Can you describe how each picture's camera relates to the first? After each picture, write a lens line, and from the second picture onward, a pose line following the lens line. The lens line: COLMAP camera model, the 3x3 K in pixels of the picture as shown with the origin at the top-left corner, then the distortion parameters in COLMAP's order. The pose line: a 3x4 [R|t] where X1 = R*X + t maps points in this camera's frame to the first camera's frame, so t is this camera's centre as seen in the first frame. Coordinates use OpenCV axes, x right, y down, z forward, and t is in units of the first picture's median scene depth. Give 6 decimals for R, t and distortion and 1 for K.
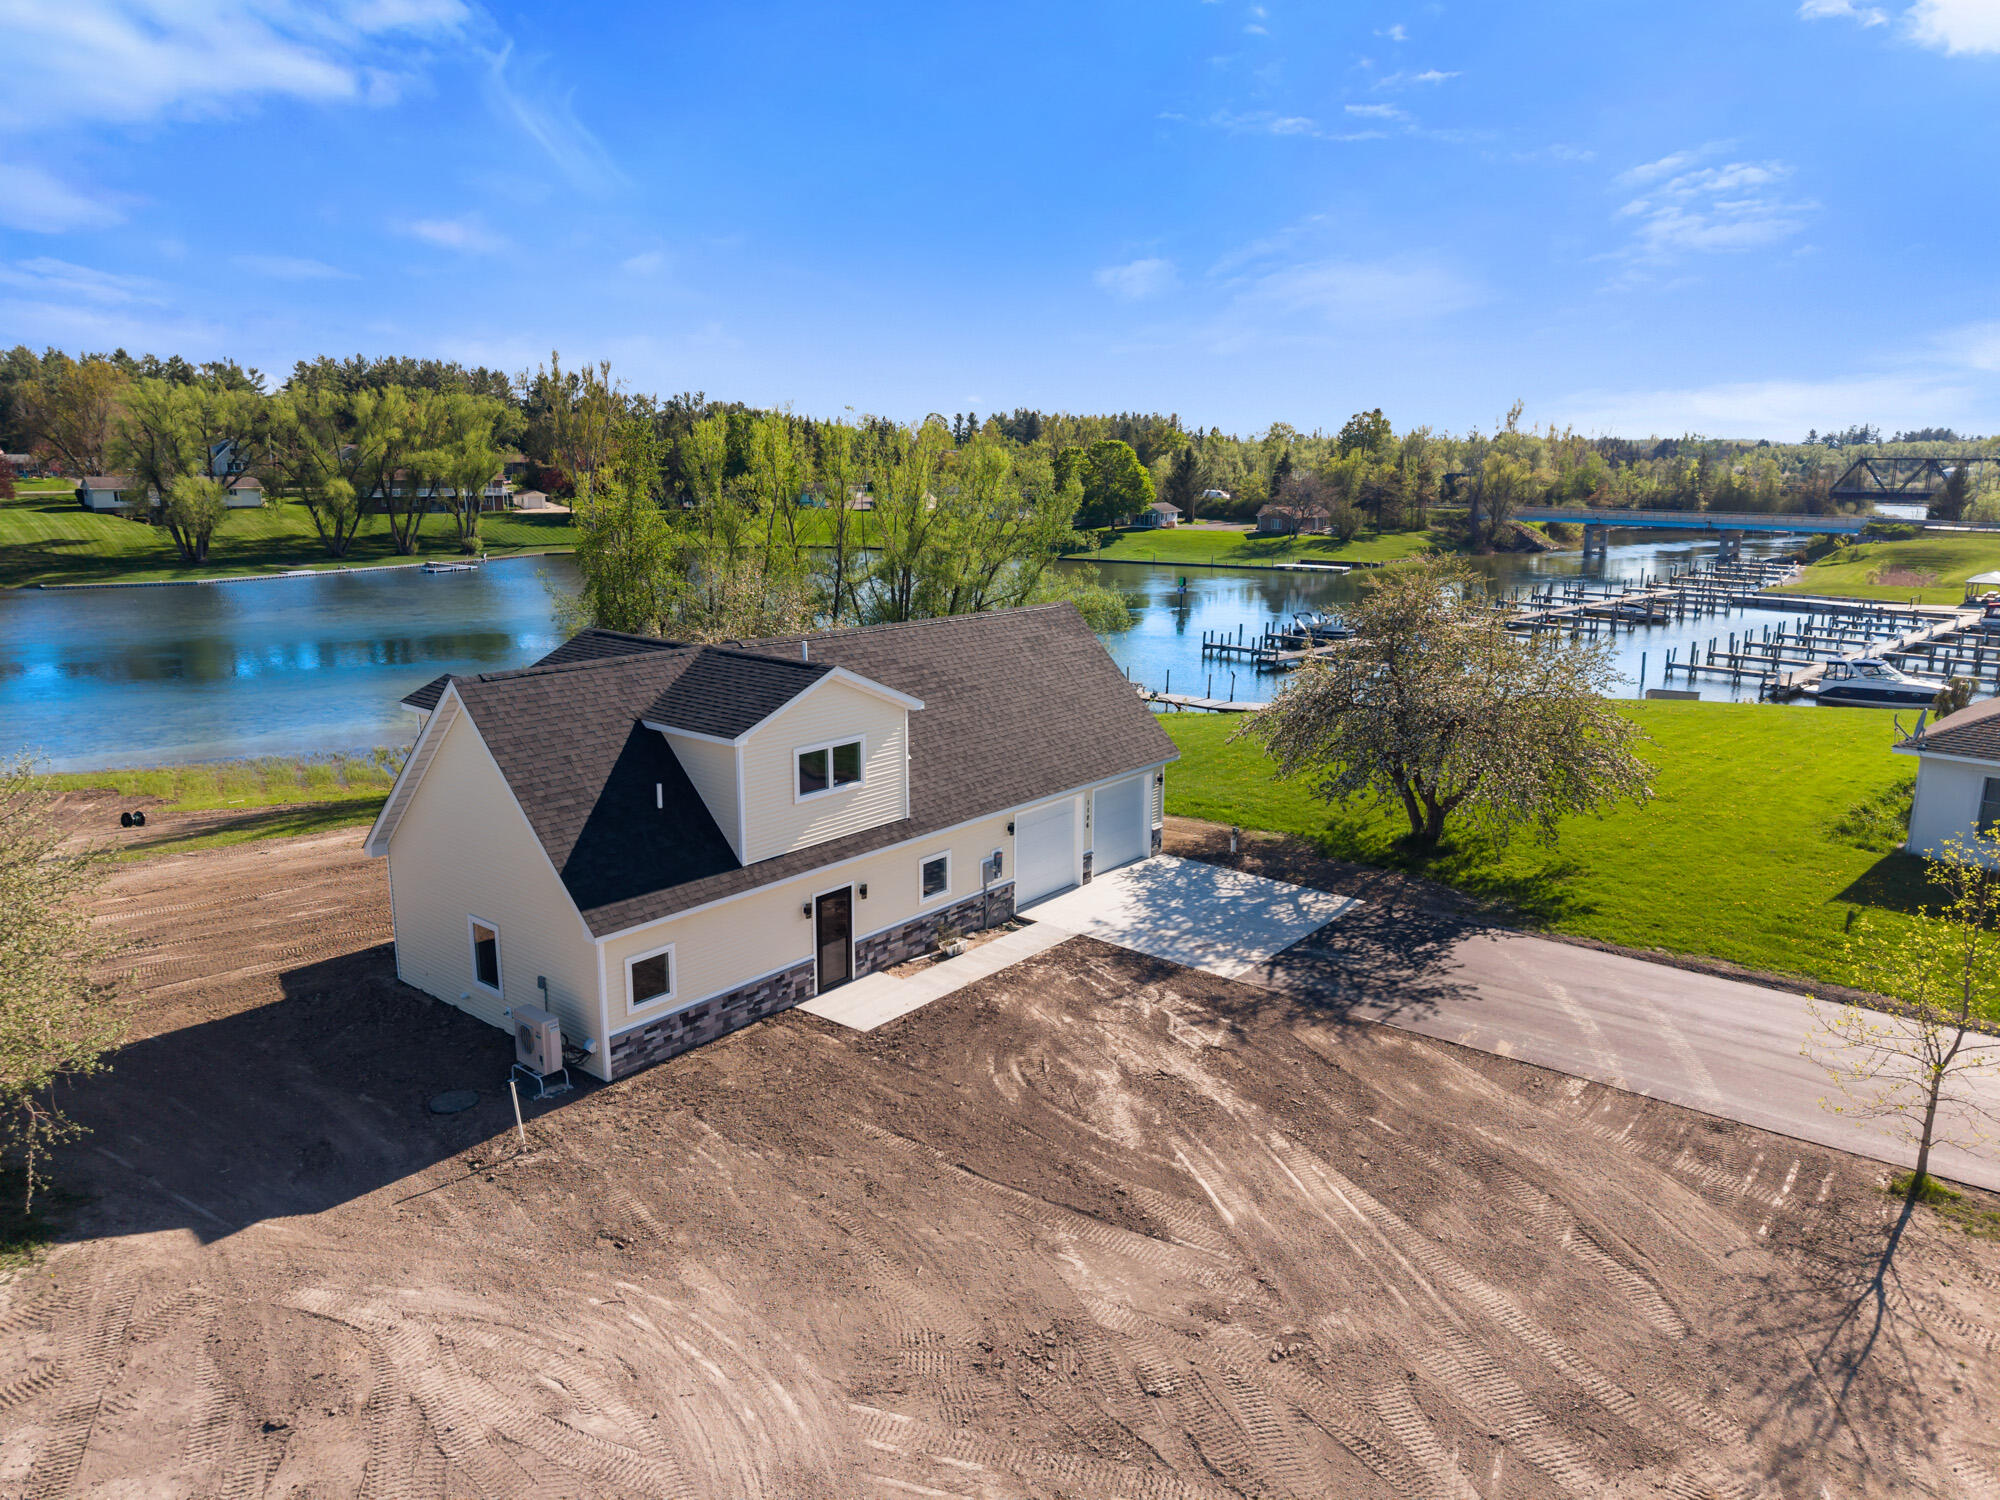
lens RADIAL K [[1327.6, 0, 993.4], [0, 1327.6, 729.0], [0, 0, 1]] dist [0.032265, -0.036031]
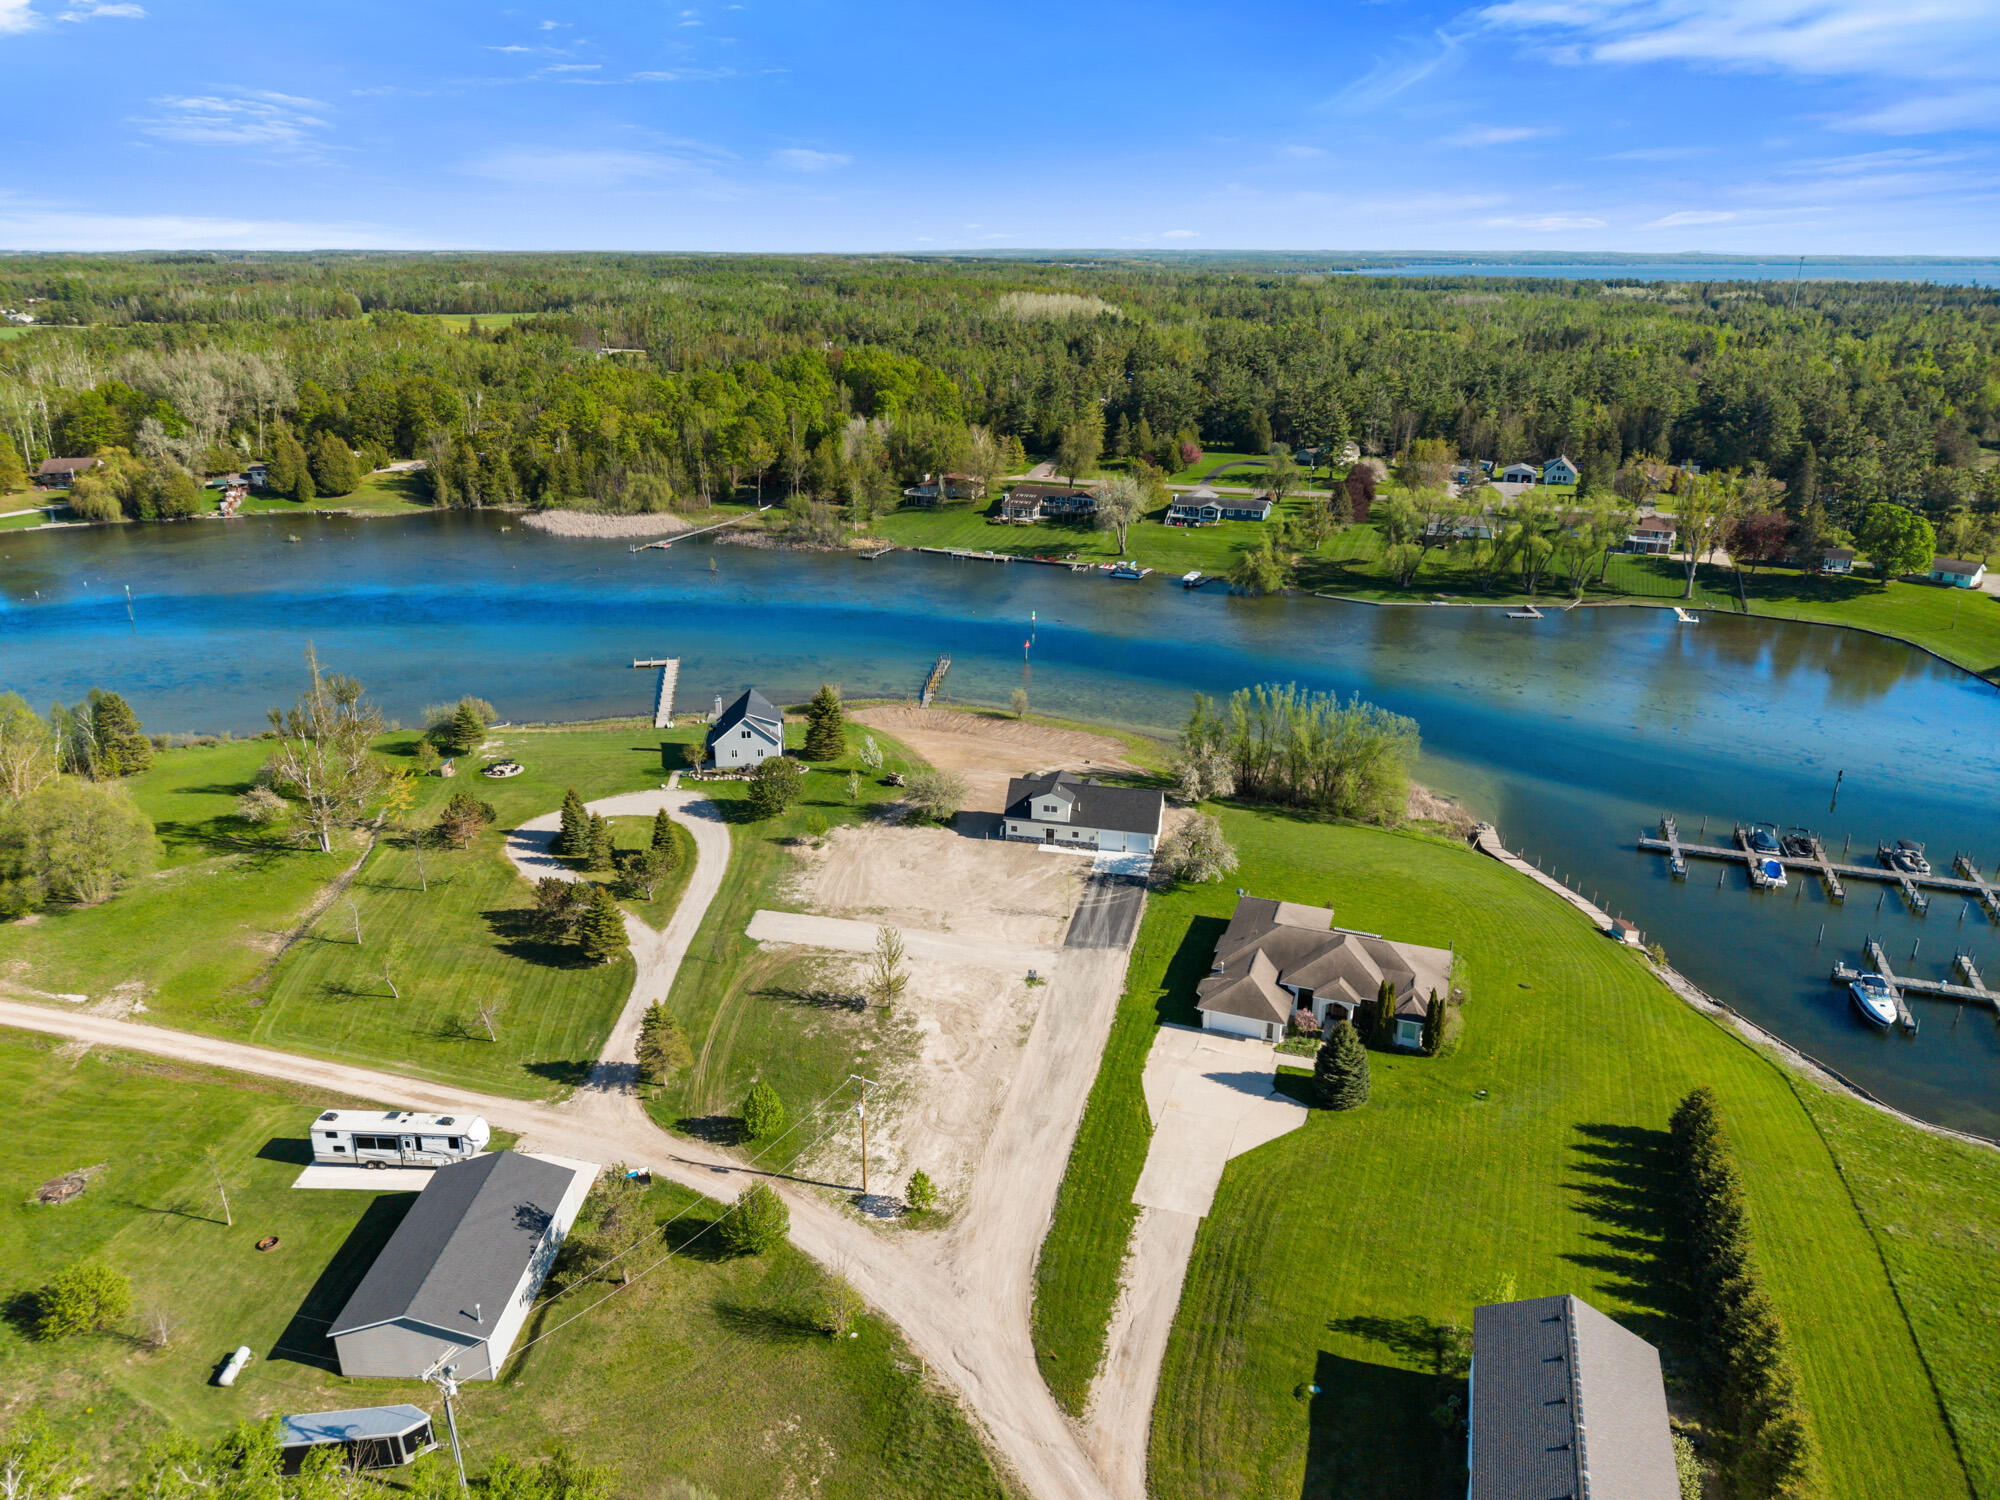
lens RADIAL K [[1327.6, 0, 1026.8], [0, 1327.6, 743.0], [0, 0, 1]] dist [0.032265, -0.036031]
pose [[0.440463, 0.284856, -0.851381, 4.790113], [-0.203147, 0.955354, 0.214545, -1.500755], [0.874485, 0.078456, 0.478666, -1.965434]]
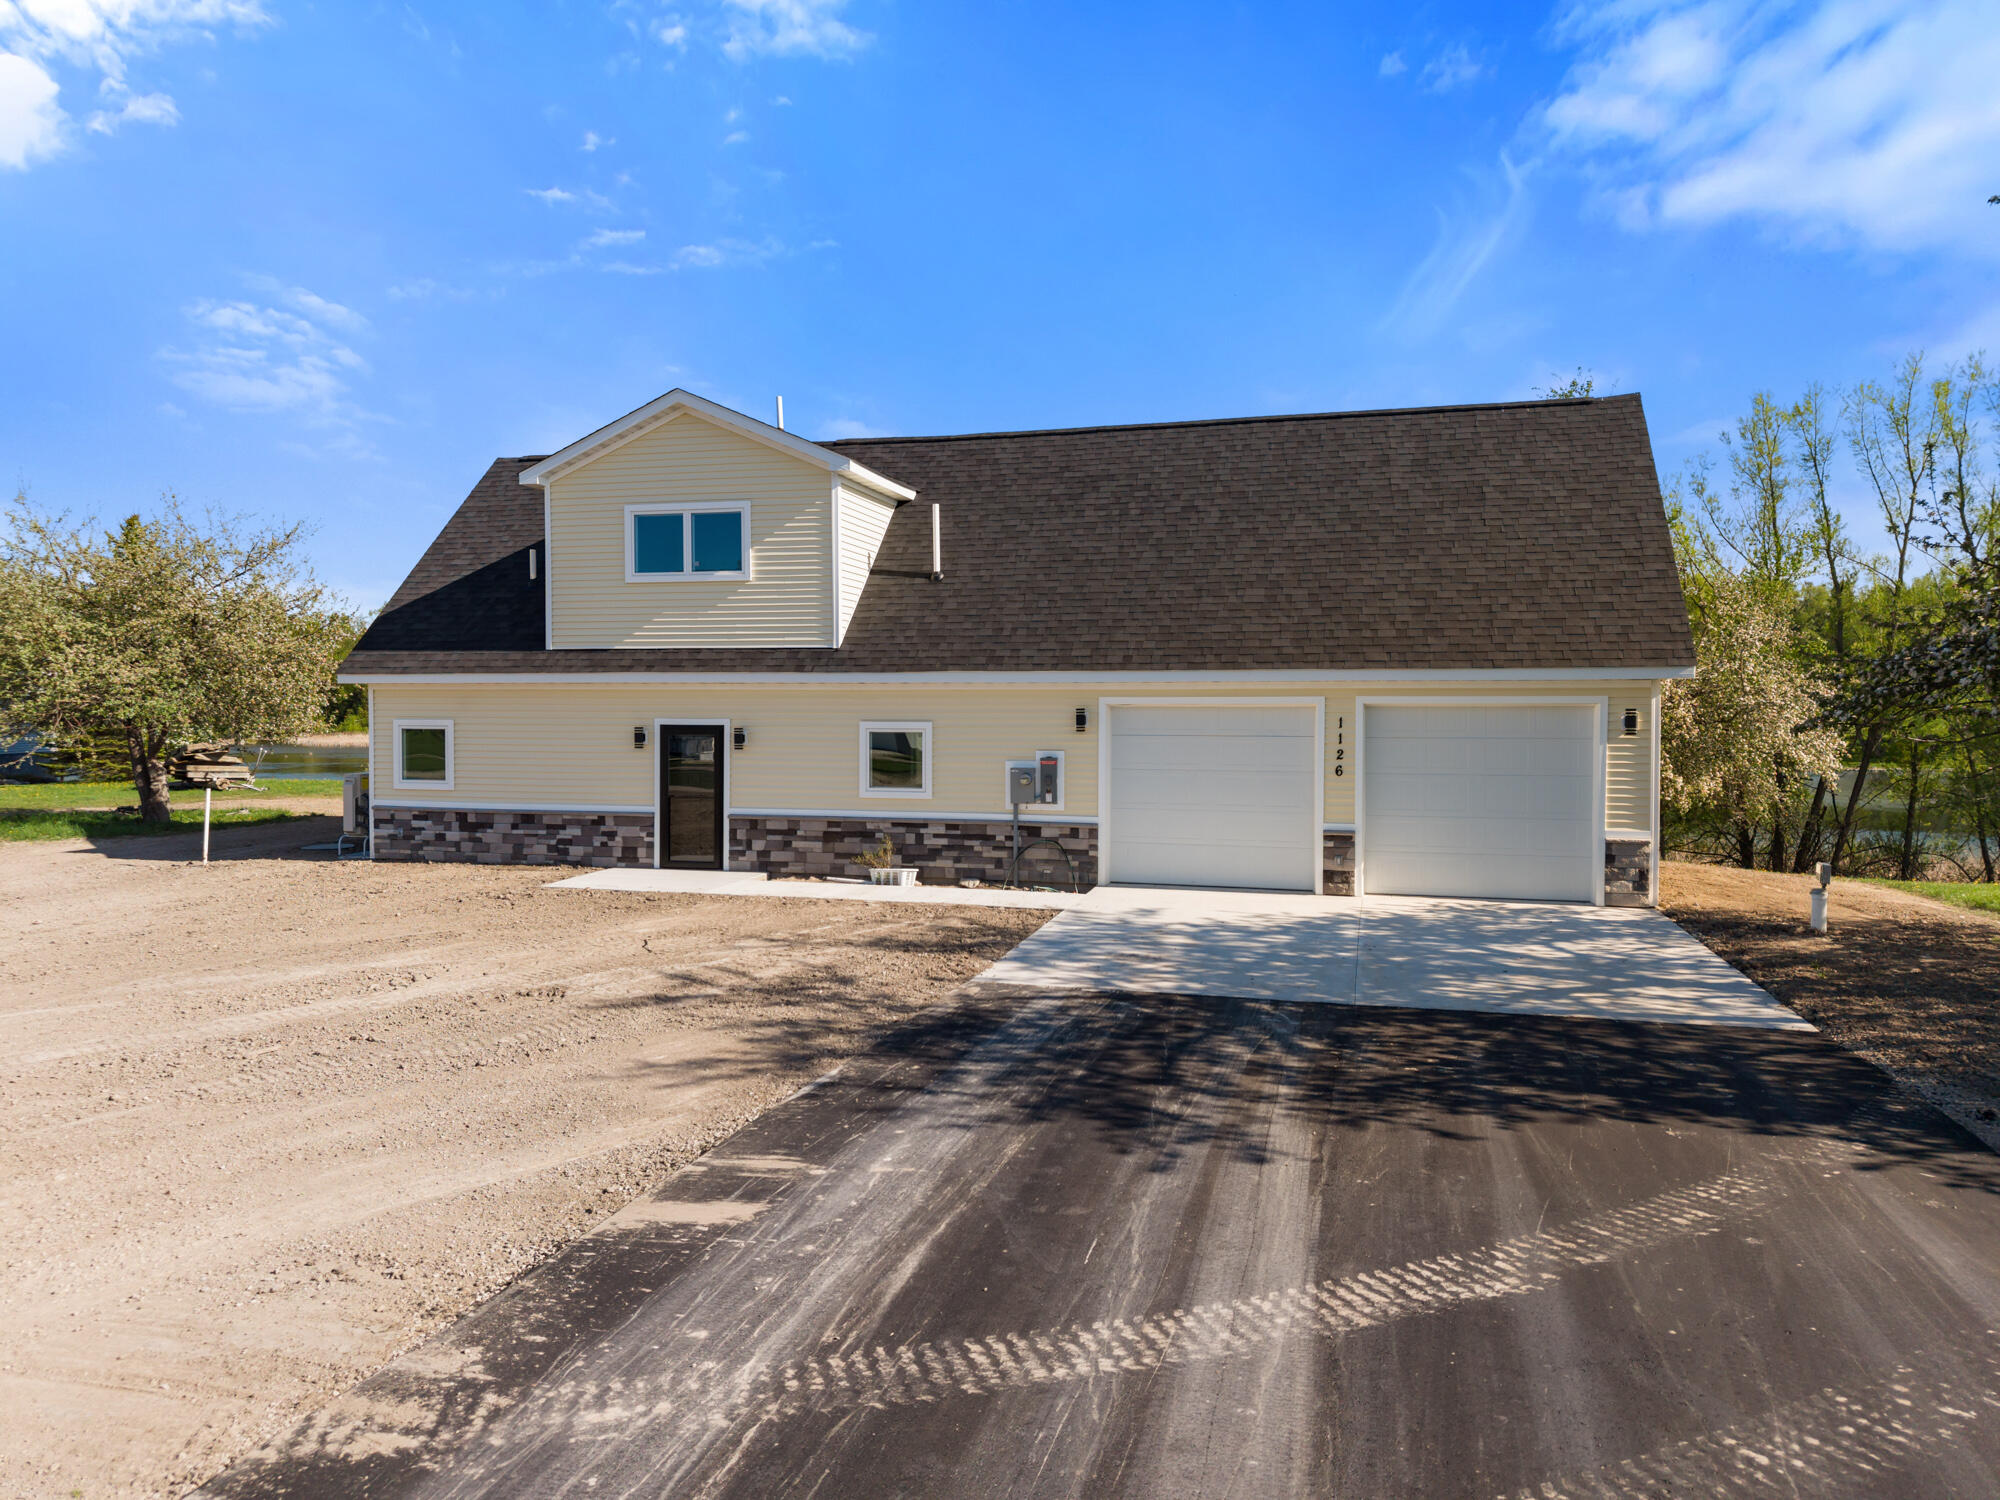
lens RADIAL K [[1327.6, 0, 999.1], [0, 1327.6, 747.8], [0, 0, 1]] dist [0.032265, -0.036031]
pose [[0.411710, 0.022162, -0.911046, 0.589978], [-0.185255, 0.980866, -0.059858, 0.147194], [0.892287, 0.193420, 0.407937, 0.867881]]
